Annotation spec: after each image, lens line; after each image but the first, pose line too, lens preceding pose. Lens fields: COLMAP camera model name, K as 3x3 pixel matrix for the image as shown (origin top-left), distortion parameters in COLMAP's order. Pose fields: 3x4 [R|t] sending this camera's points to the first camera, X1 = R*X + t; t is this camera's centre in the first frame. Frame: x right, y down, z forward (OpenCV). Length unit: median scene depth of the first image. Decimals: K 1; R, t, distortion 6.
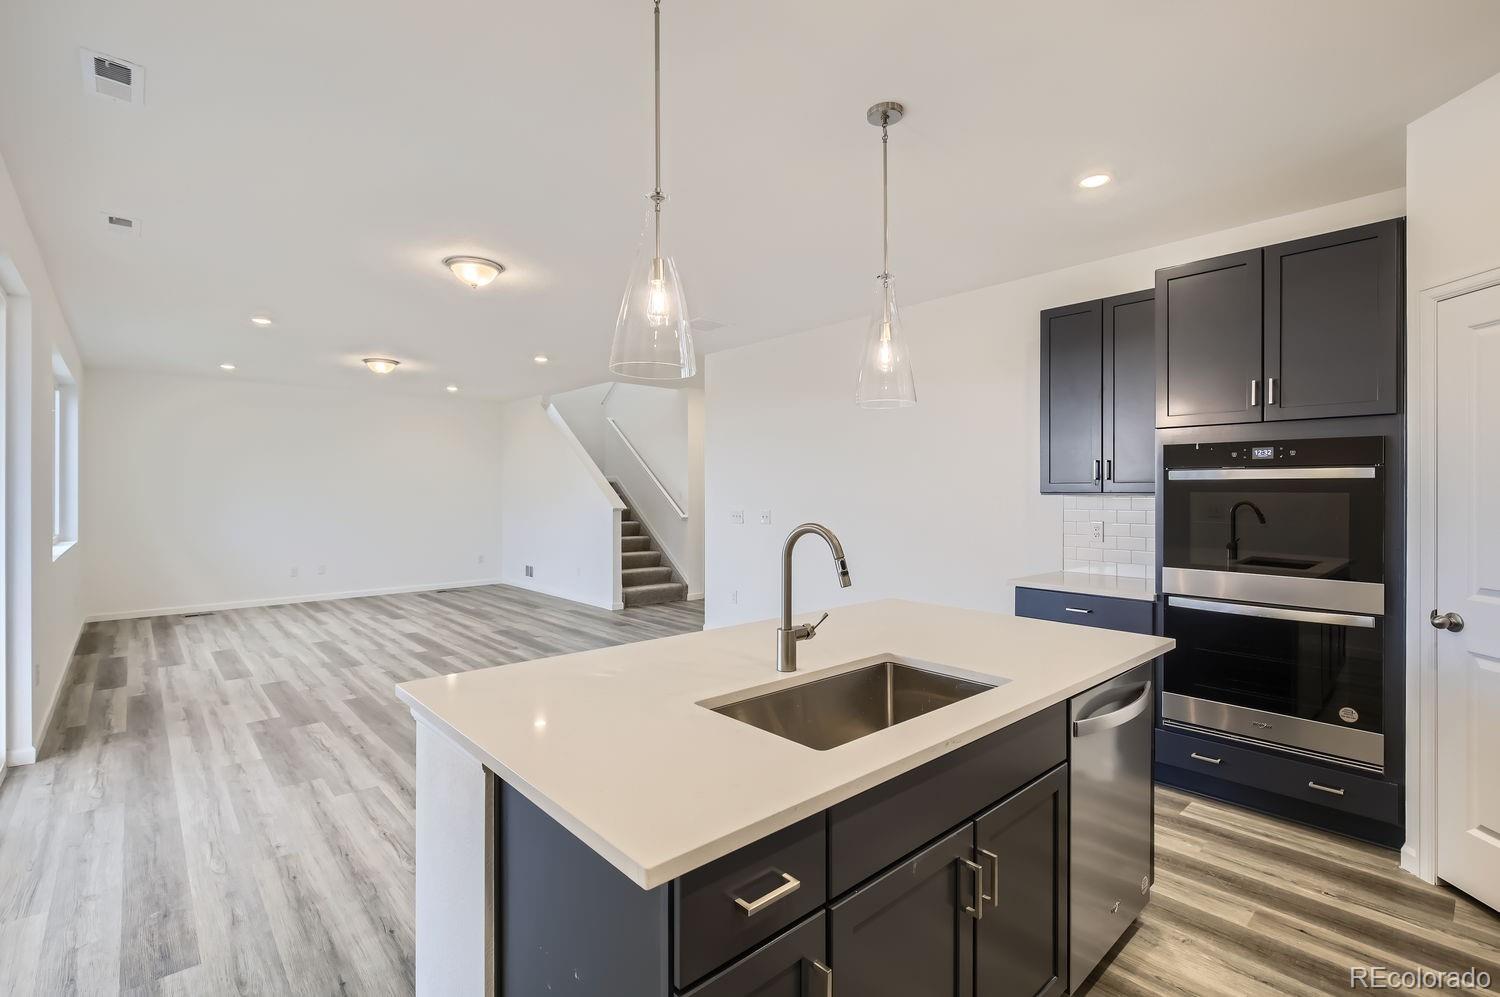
lens RADIAL K [[663.9, 0, 754.9], [0, 663.9, 491.9], [0, 0, 1]] dist [-0.000530, -0.000041]
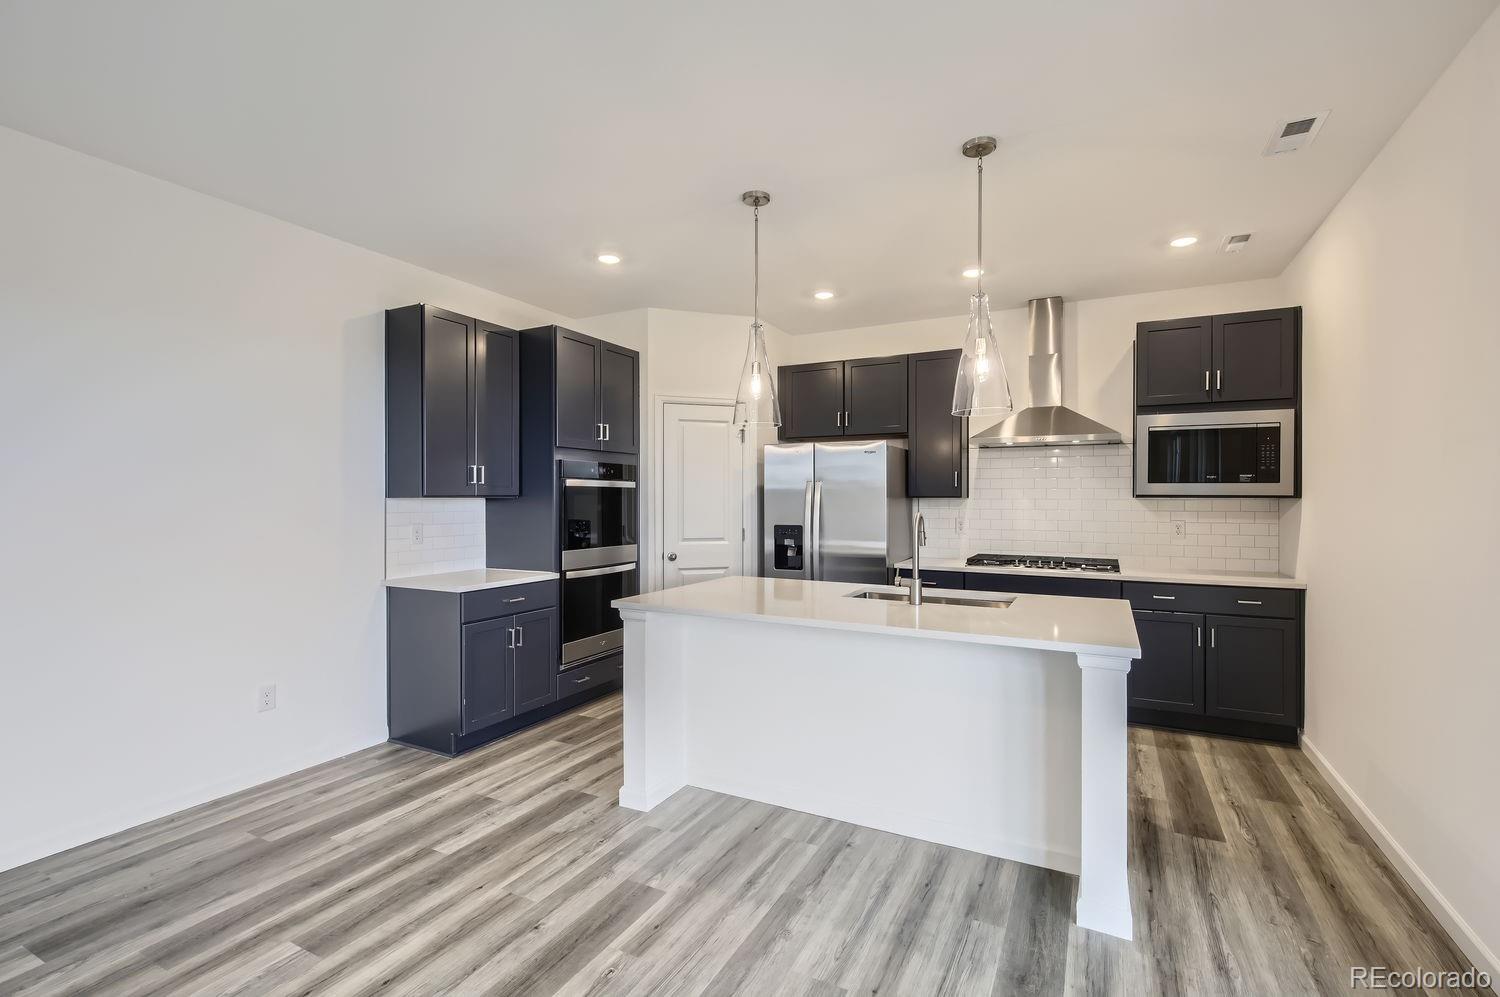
lens RADIAL K [[704.9, 0, 750.0], [0, 704.9, 498.5], [0, 0, 1]] dist [0.000039, 0.000029]
pose [[-0.351000, 0.002357, 0.936373, -1.101414], [0.001948, 0.999997, -0.001787, 0.014689], [-0.936373, 0.001197, -0.351003, 1.496117]]
